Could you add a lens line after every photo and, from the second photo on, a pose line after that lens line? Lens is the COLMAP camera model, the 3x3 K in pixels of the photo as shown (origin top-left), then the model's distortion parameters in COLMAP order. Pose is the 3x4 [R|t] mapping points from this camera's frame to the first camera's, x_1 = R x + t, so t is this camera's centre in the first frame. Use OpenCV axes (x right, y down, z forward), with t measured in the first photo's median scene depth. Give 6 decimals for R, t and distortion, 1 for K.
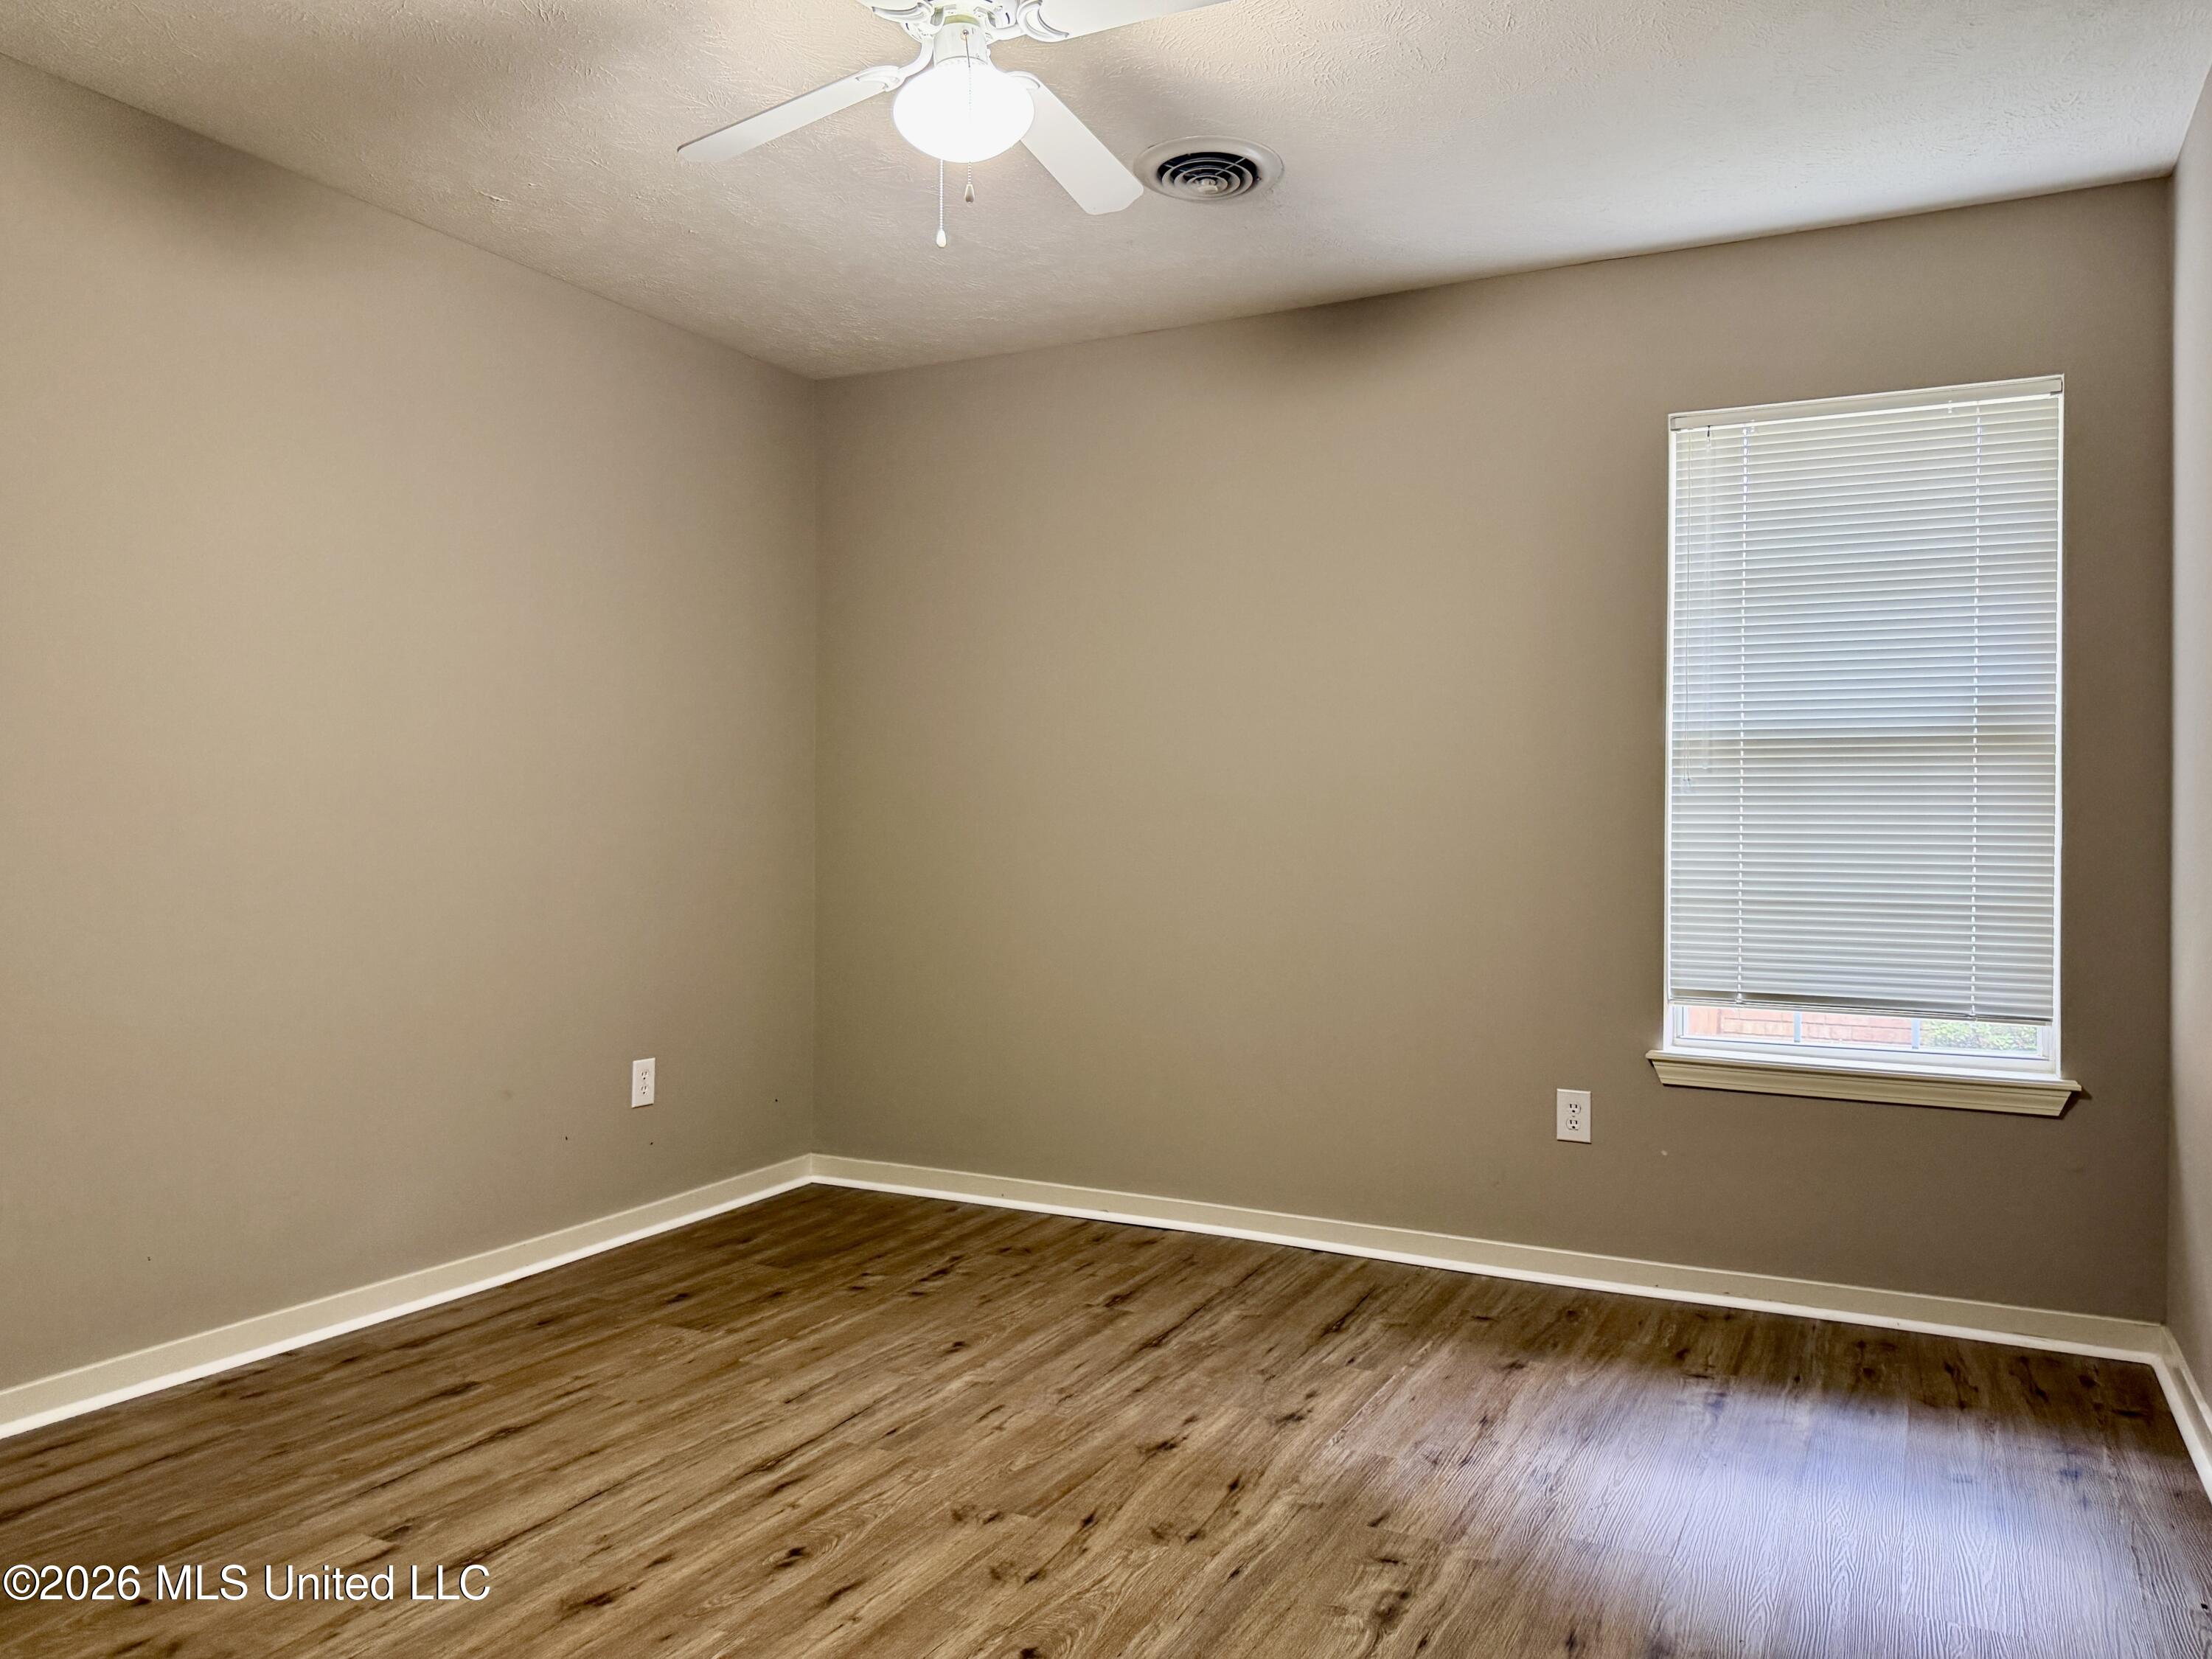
lens RADIAL K [[1597.4, 0, 1106.0], [0, 1597.4, 829.5], [0, 0, 1]] dist [0.023096, -0.048159]
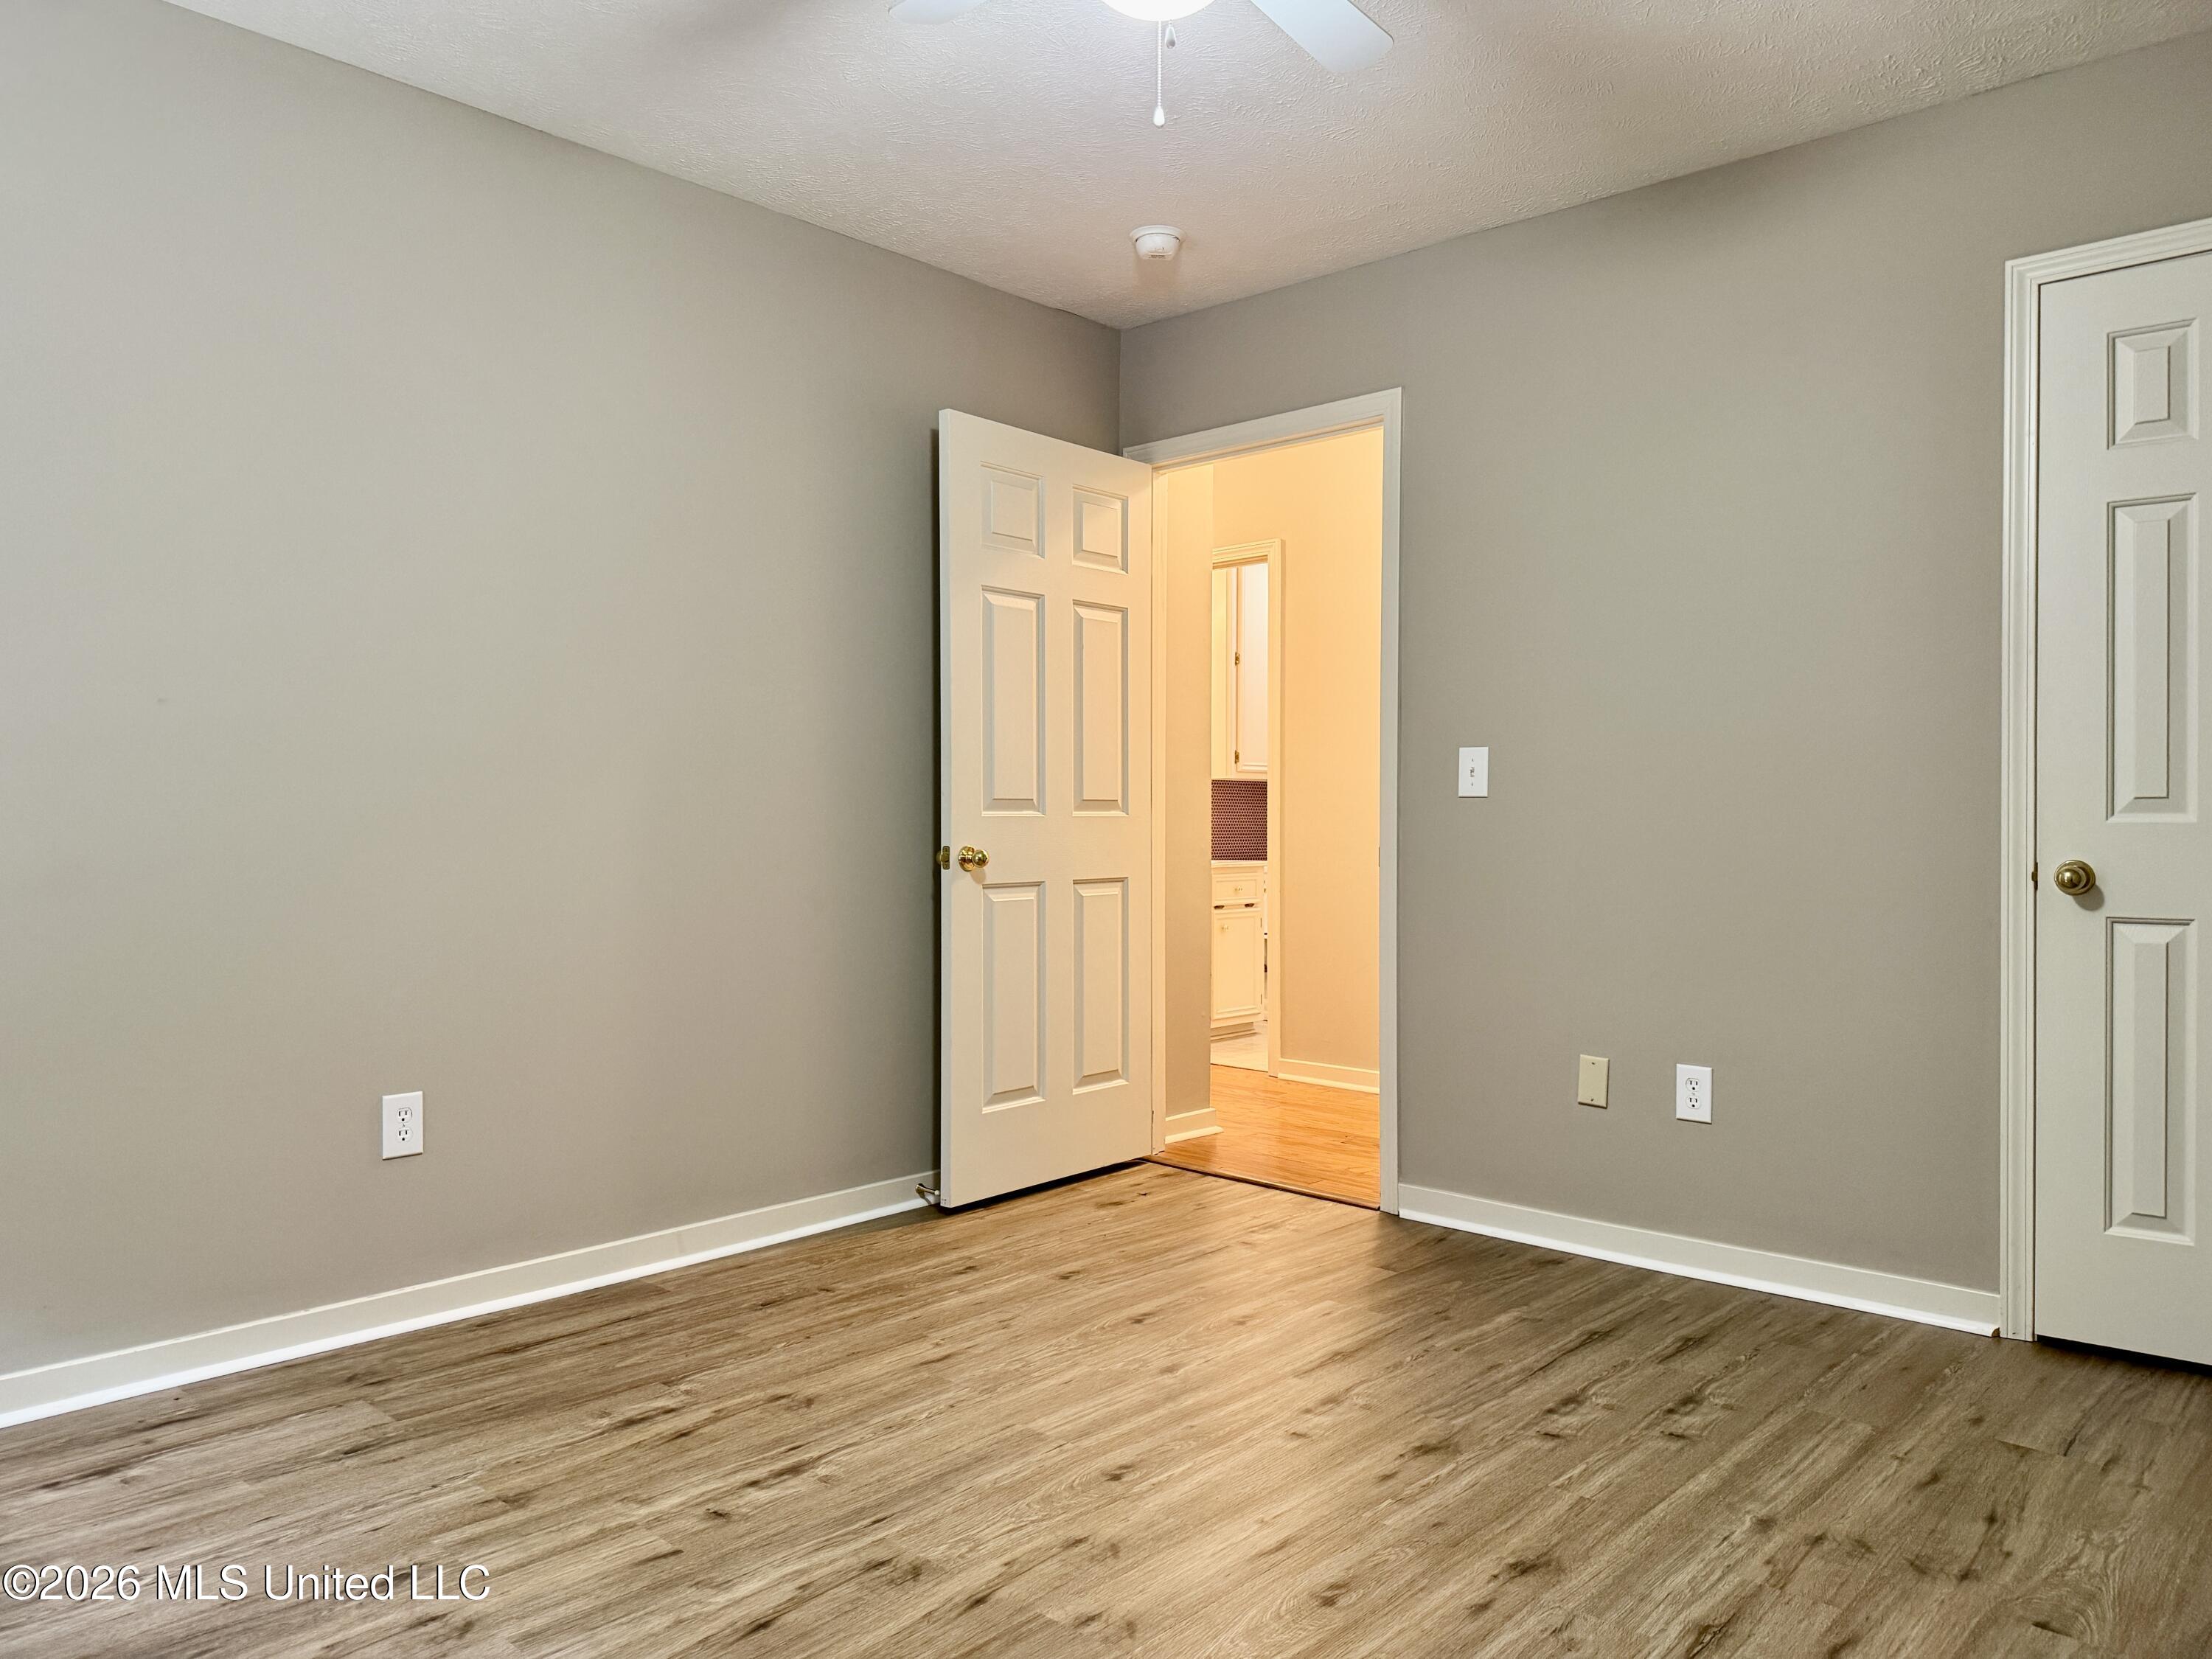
lens RADIAL K [[1597.4, 0, 1106.0], [0, 1597.4, 829.5], [0, 0, 1]] dist [0.023096, -0.048159]
pose [[-0.965567, -0.010927, 0.259924, -0.225424], [-0.009719, 0.999935, 0.005931, 0.023103], [-0.259972, 0.003200, -0.965611, 1.410123]]
